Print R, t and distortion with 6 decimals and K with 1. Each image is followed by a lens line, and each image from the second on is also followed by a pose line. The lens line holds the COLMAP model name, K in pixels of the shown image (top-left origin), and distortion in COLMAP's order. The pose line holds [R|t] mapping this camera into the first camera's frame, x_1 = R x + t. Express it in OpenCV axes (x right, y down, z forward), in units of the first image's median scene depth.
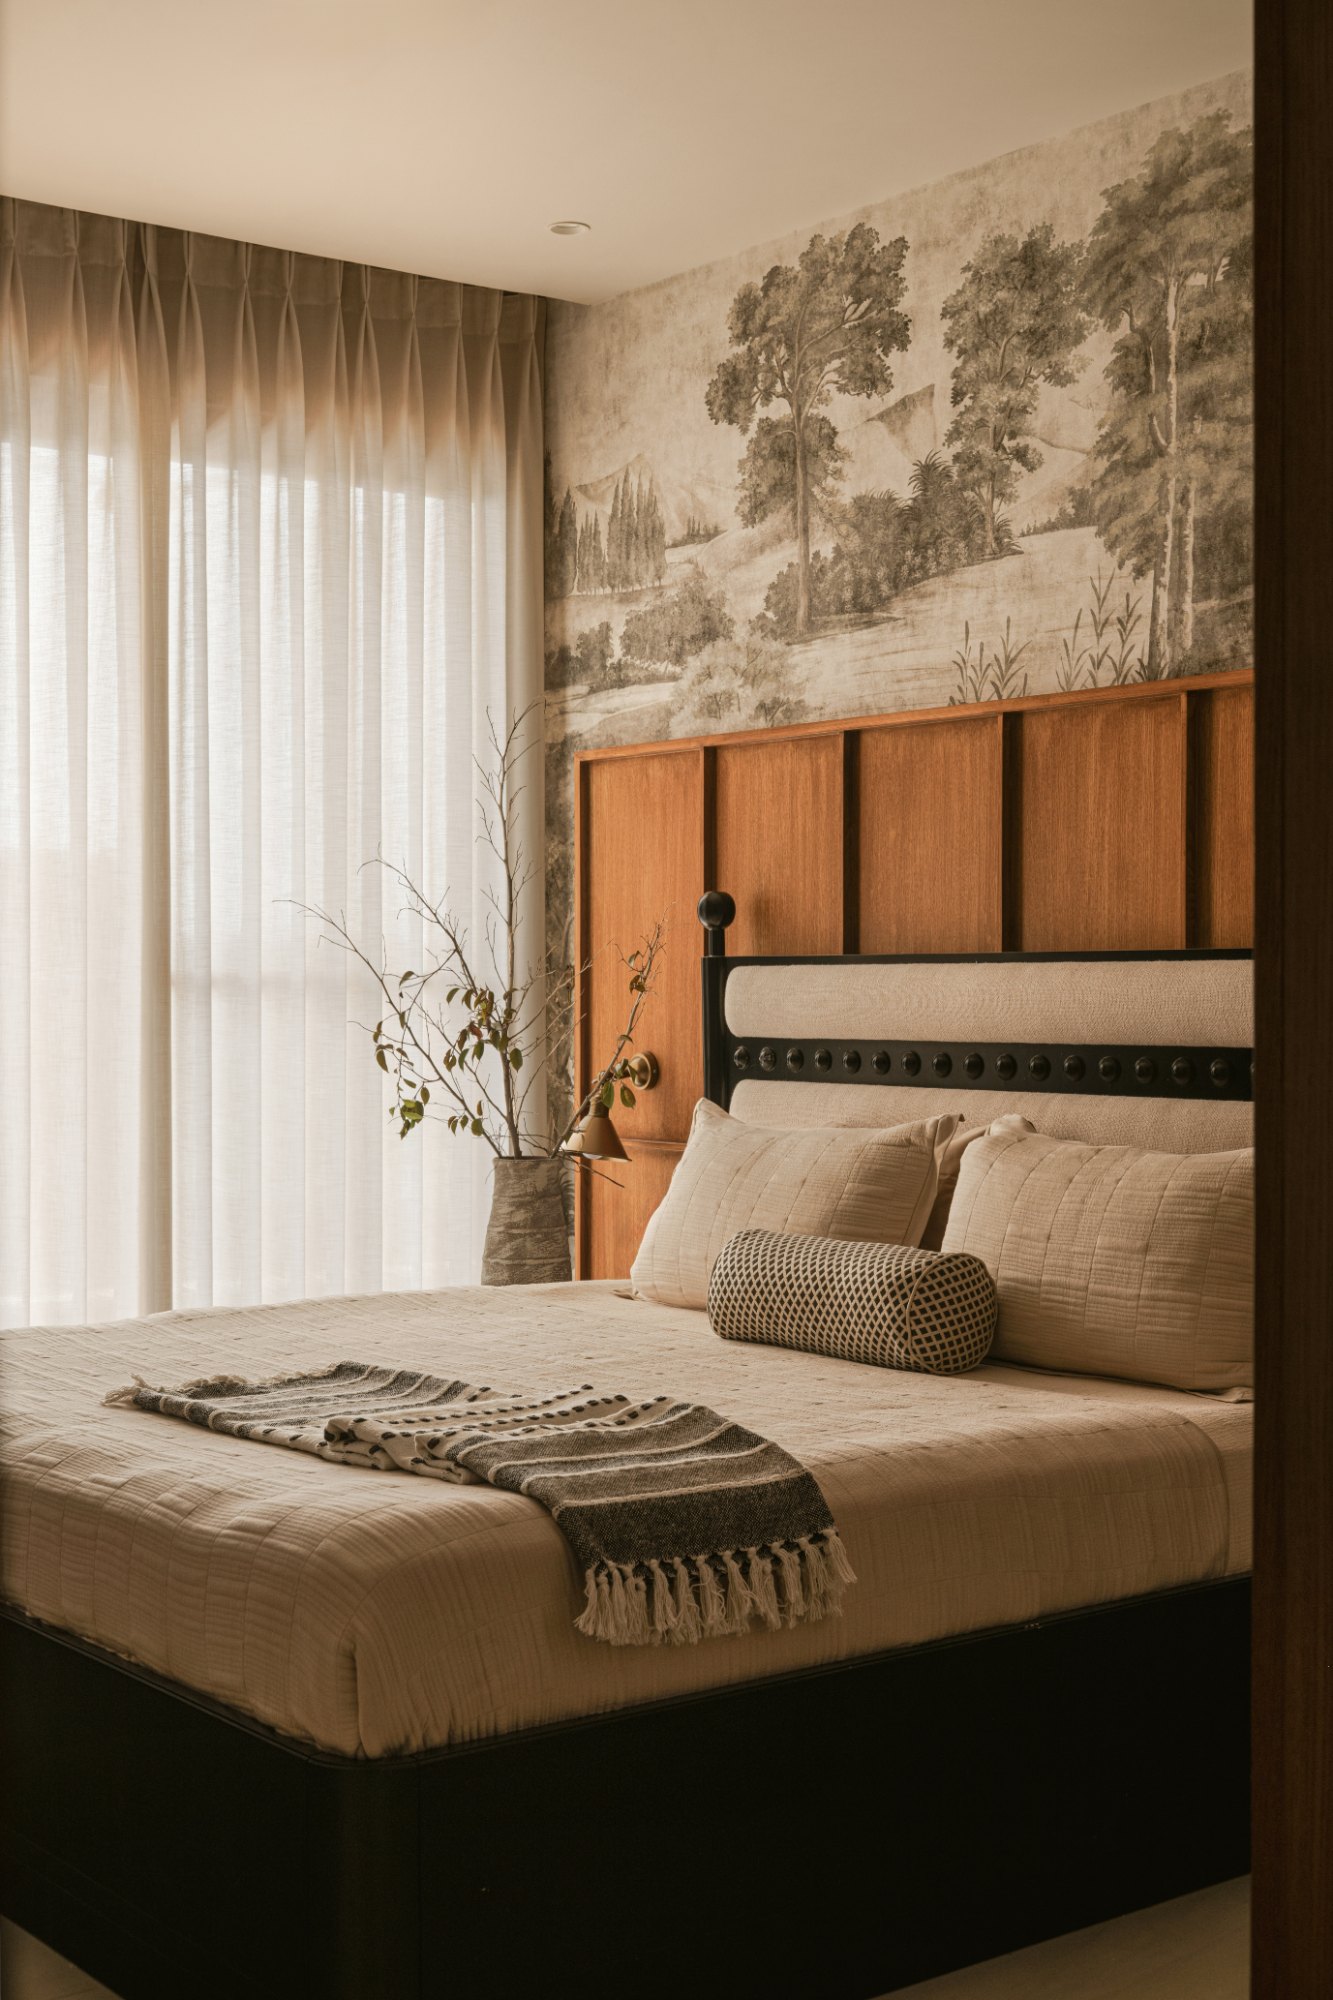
lens RADIAL K [[2574.3, 0, 666.5], [0, 2574.3, 1000.0], [0, 0, 1]] dist [0.064220, -0.046811]
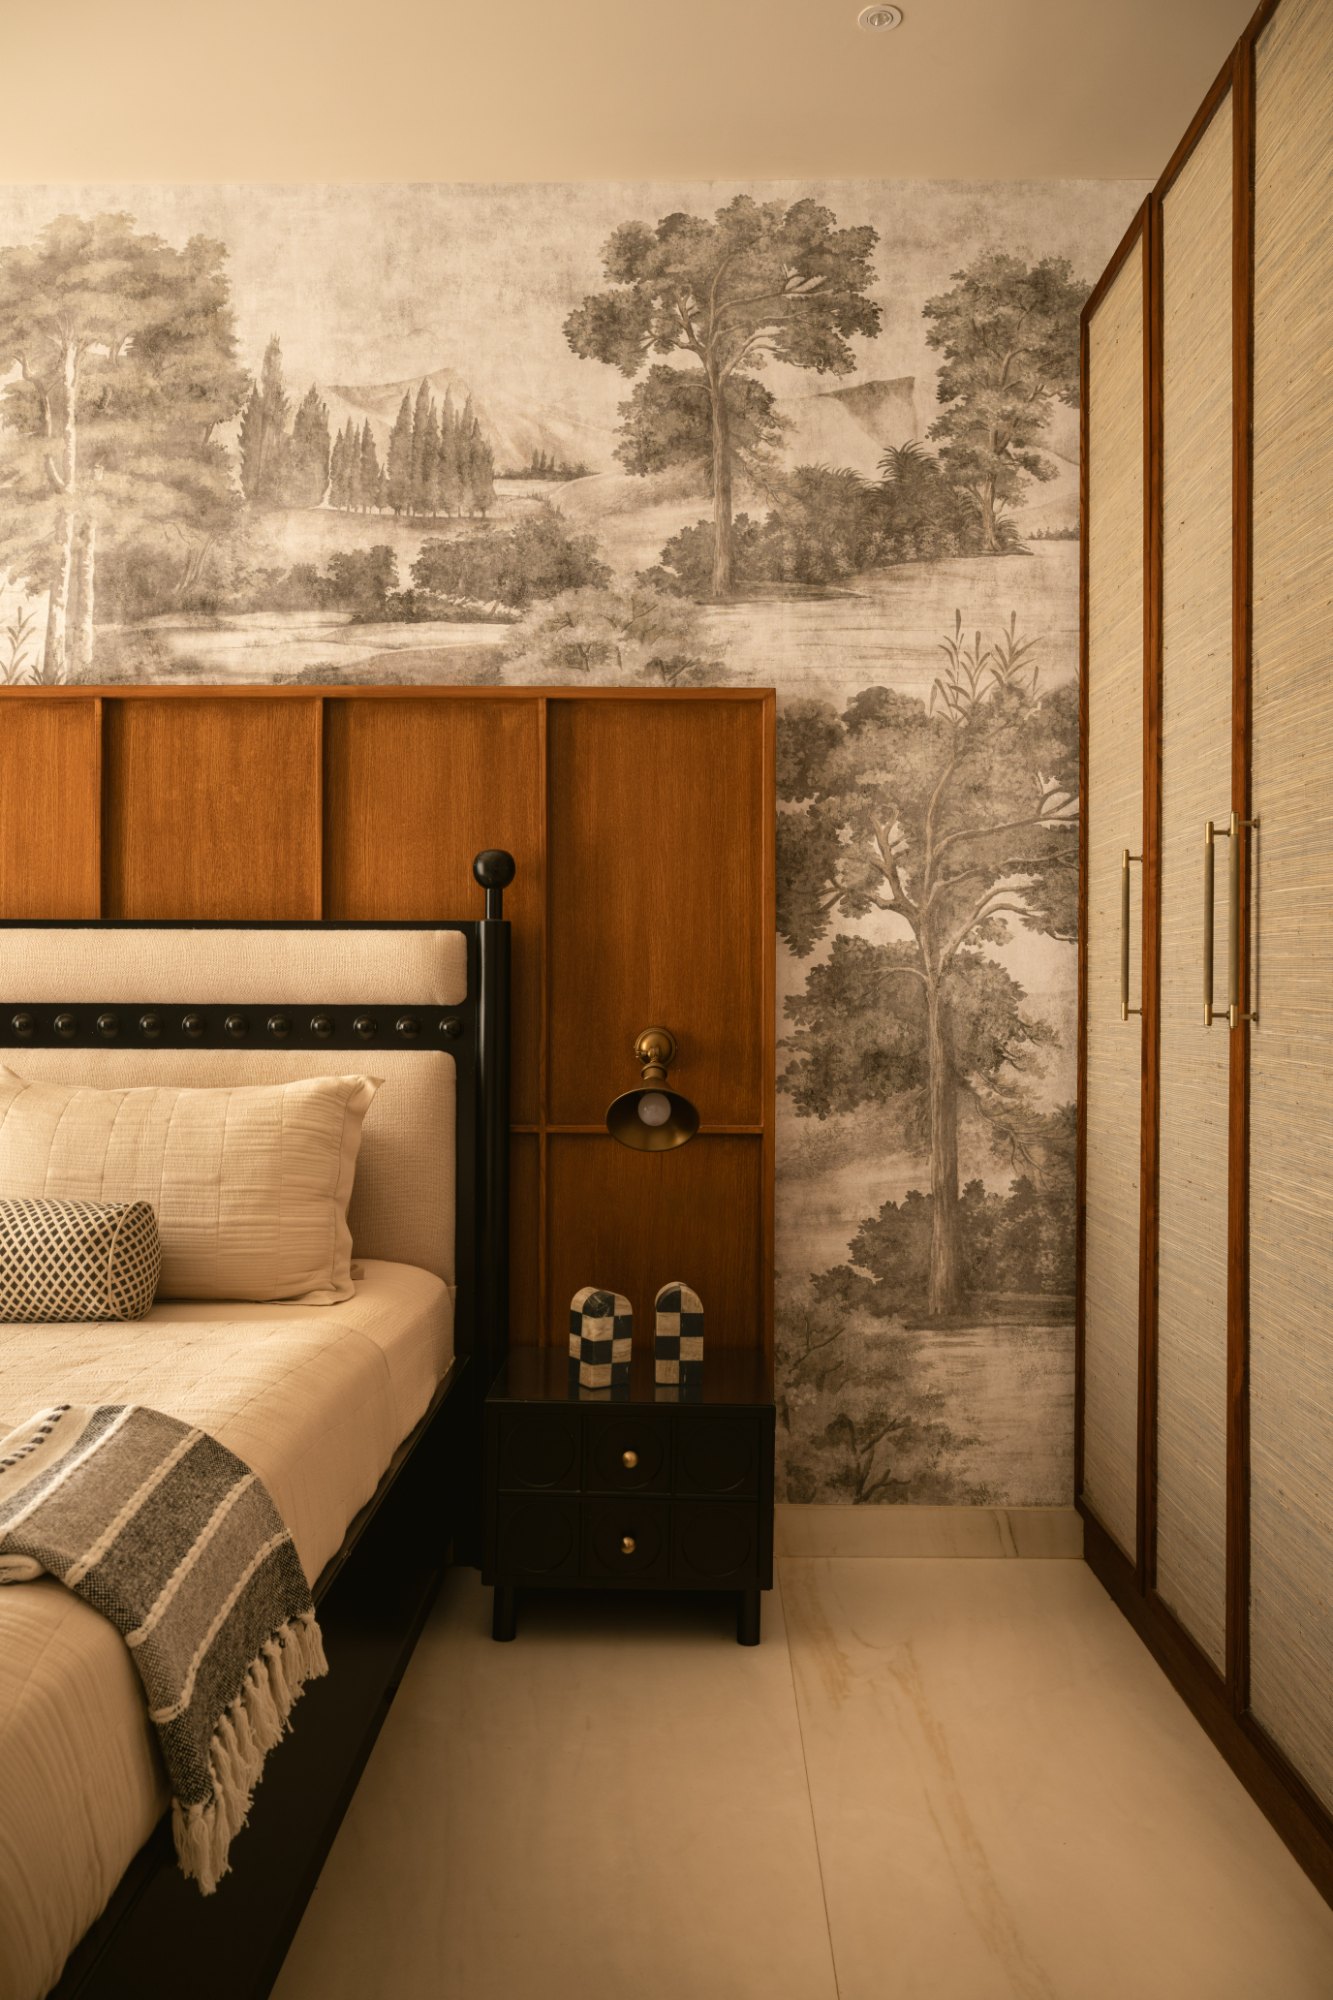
lens RADIAL K [[1725.0, 0, 663.7], [0, 1725.0, 980.1], [0, 0, 1]] dist [-0.010800, 0.004315]
pose [[0.629490, -0.009242, 0.776953, -0.458689], [0.000060, 0.999930, 0.011846, -0.003281], [-0.777008, -0.007410, 0.629447, 0.585843]]
